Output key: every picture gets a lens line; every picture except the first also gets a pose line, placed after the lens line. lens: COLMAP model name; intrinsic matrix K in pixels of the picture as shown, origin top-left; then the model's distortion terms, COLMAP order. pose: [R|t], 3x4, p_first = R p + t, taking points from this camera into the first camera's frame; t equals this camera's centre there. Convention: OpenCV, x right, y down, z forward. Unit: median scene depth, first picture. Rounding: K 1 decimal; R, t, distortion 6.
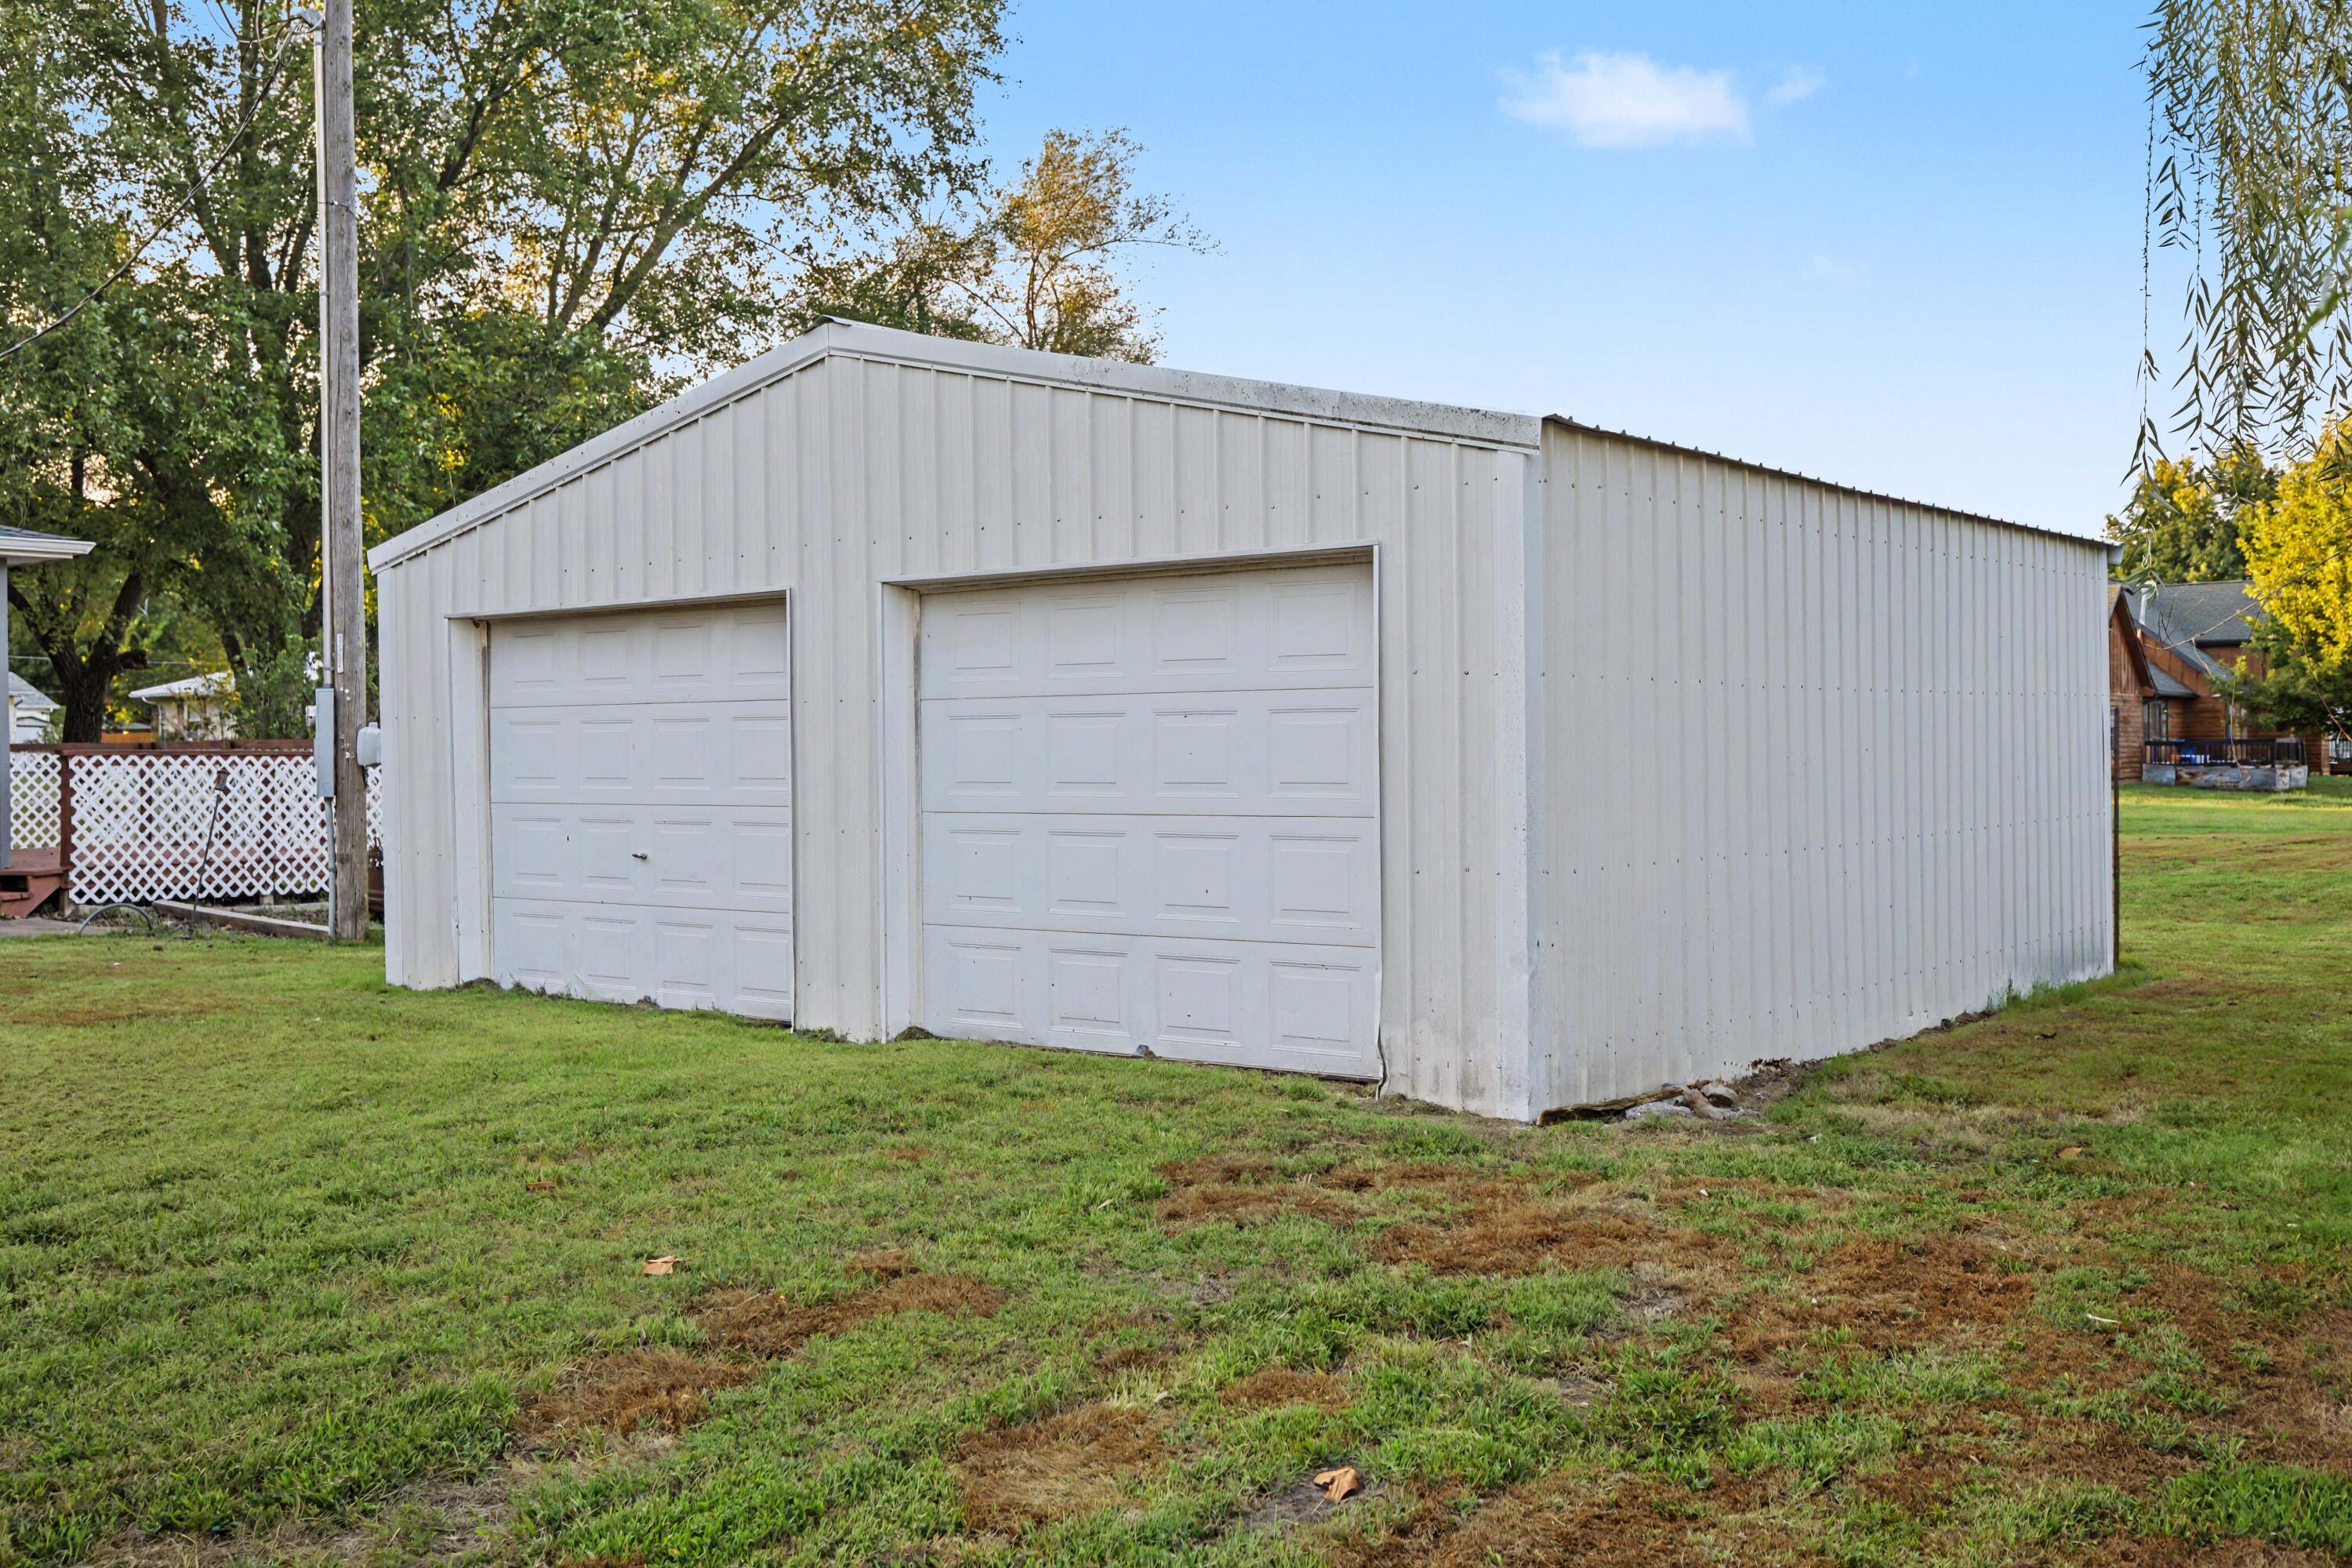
lens RADIAL K [[2303.1, 0, 1176.0], [0, 2303.1, 784.0], [0, 0, 1]] dist [0.000184, 0.000936]
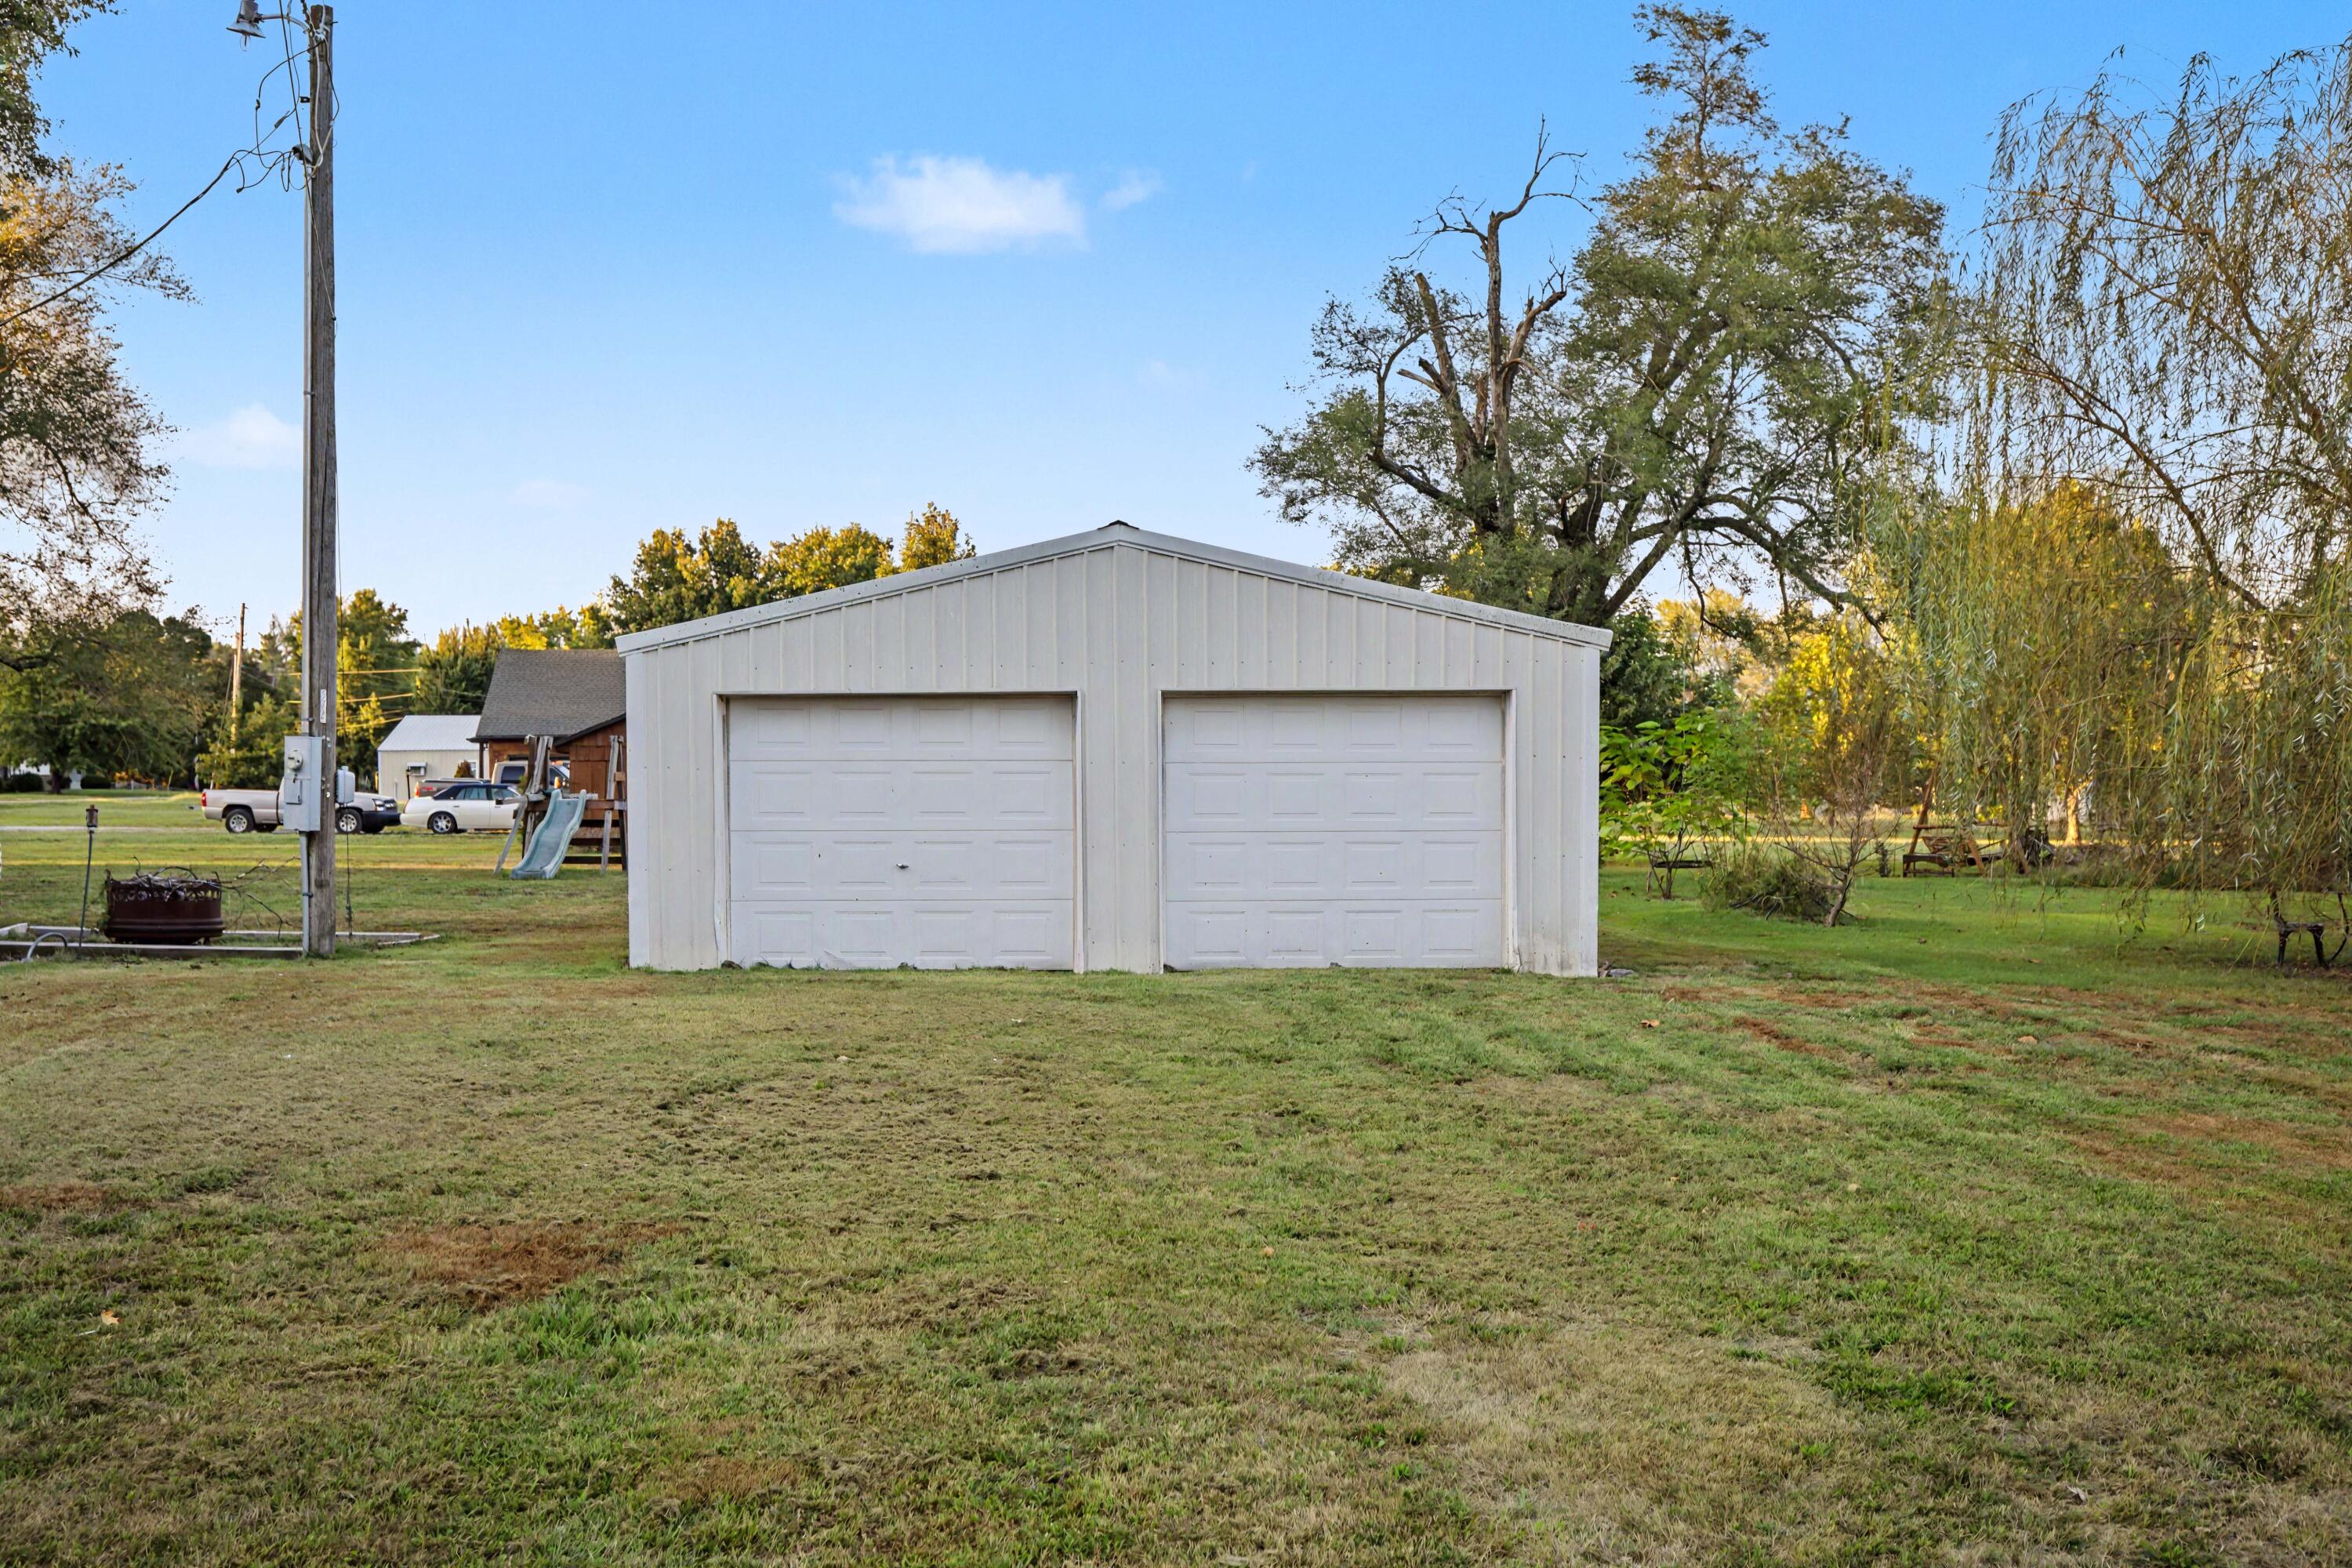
lens RADIAL K [[2303.1, 0, 1176.0], [0, 2303.1, 784.0], [0, 0, 1]] dist [0.000184, 0.000936]
pose [[0.763051, 0.003957, 0.646326, -1.052711], [0.006211, 0.999890, -0.013454, 0.000166], [-0.646308, 0.014281, 0.762943, -0.224581]]
